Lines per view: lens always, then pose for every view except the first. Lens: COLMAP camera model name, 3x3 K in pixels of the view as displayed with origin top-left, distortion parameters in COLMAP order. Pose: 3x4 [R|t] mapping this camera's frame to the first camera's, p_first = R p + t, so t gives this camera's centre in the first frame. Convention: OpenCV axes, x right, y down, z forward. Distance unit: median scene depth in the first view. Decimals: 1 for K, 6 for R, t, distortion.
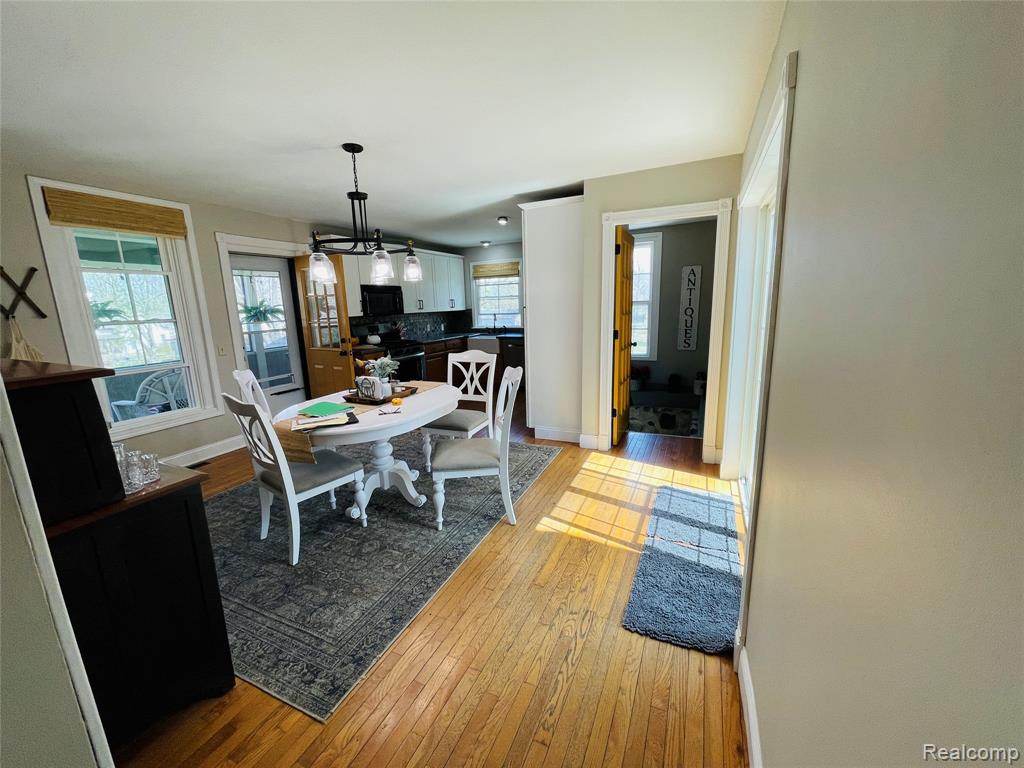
lens RADIAL K [[409.8, 0, 507.4], [0, 409.8, 386.3], [0, 0, 1]] dist [0.000125, 0.000023]
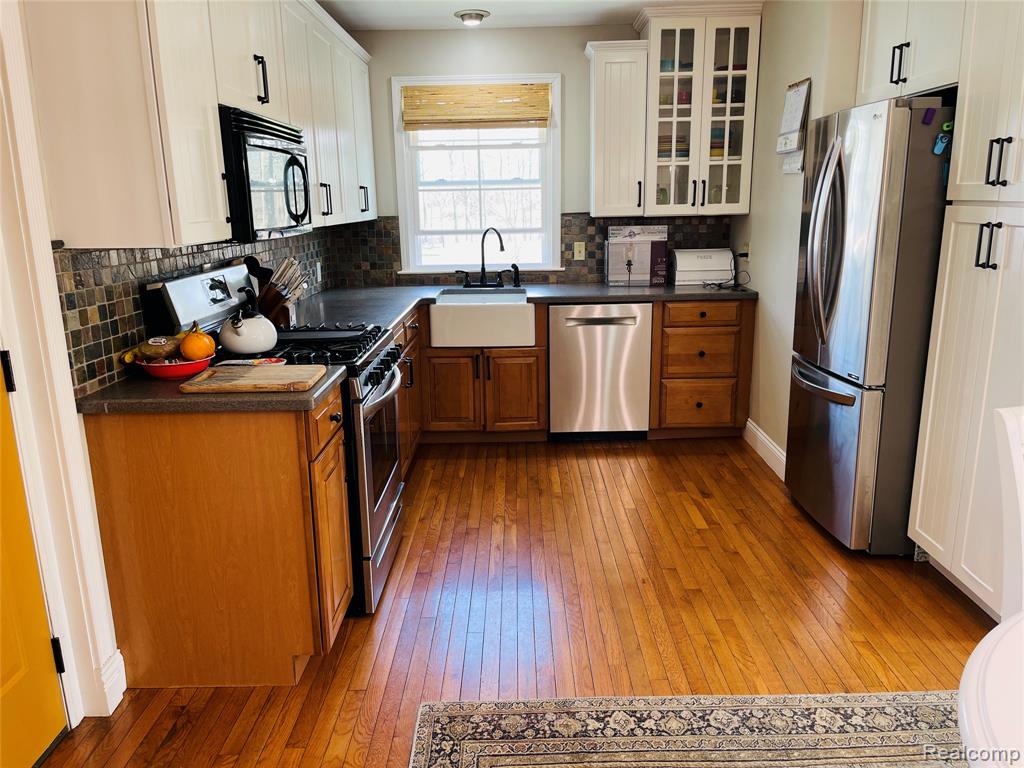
lens RADIAL K [[776.4, 0, 512.0], [0, 776.4, 384.0], [0, 0, 1]] dist [0.069282, -0.011832]
pose [[0.905977, -0.087941, 0.414093, -0.296125], [0.074630, 0.996043, 0.048249, -0.074892], [-0.416698, -0.012808, 0.908955, 0.370824]]
